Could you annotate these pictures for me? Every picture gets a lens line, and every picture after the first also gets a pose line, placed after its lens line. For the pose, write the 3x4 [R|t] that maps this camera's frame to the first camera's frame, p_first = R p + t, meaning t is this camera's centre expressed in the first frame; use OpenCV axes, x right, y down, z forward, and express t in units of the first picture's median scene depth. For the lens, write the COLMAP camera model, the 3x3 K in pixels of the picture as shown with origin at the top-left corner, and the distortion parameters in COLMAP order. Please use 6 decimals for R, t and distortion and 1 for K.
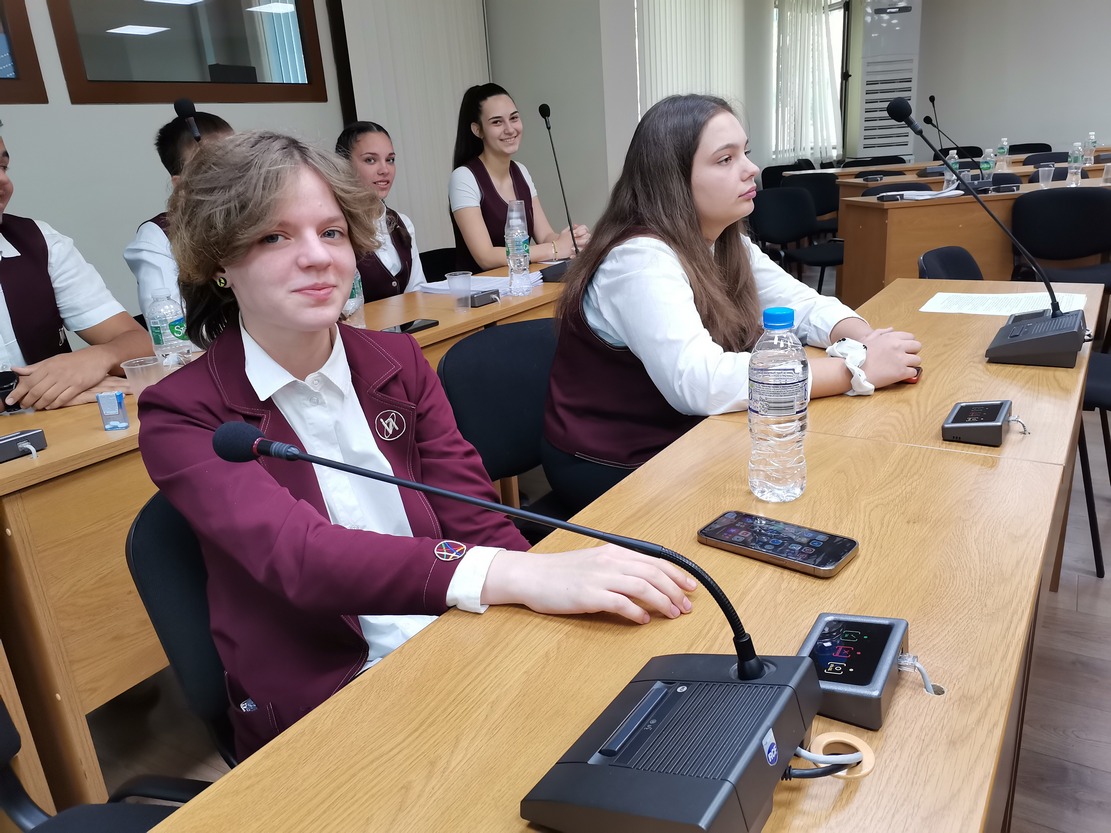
lens RADIAL K [[832.3, 0, 555.5], [0, 832.3, 416.5], [0, 0, 1]] dist [-0.054562, 0.087731]
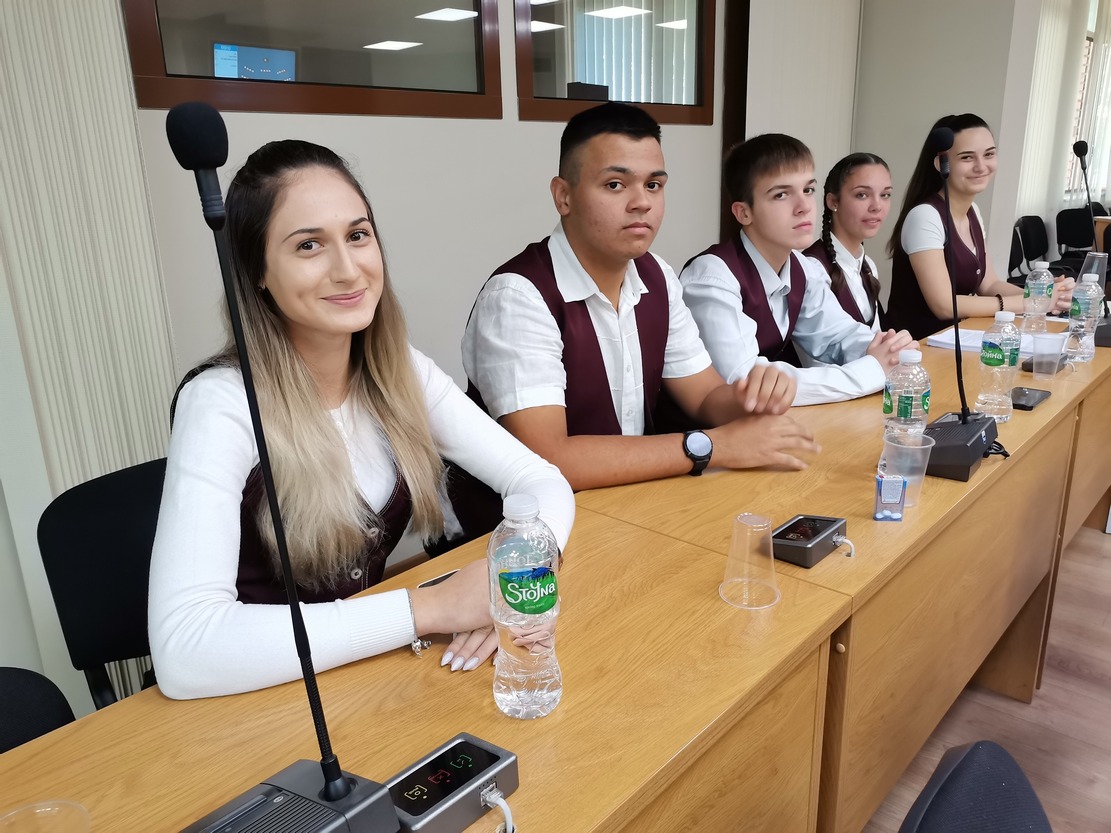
lens RADIAL K [[832.3, 0, 555.5], [0, 832.3, 416.5], [0, 0, 1]] dist [-0.054562, 0.087731]
pose [[0.989392, 0.078987, -0.121917, -0.383380], [-0.081693, 0.996506, -0.017353, -0.023194], [0.120121, 0.027129, 0.992389, 0.063328]]
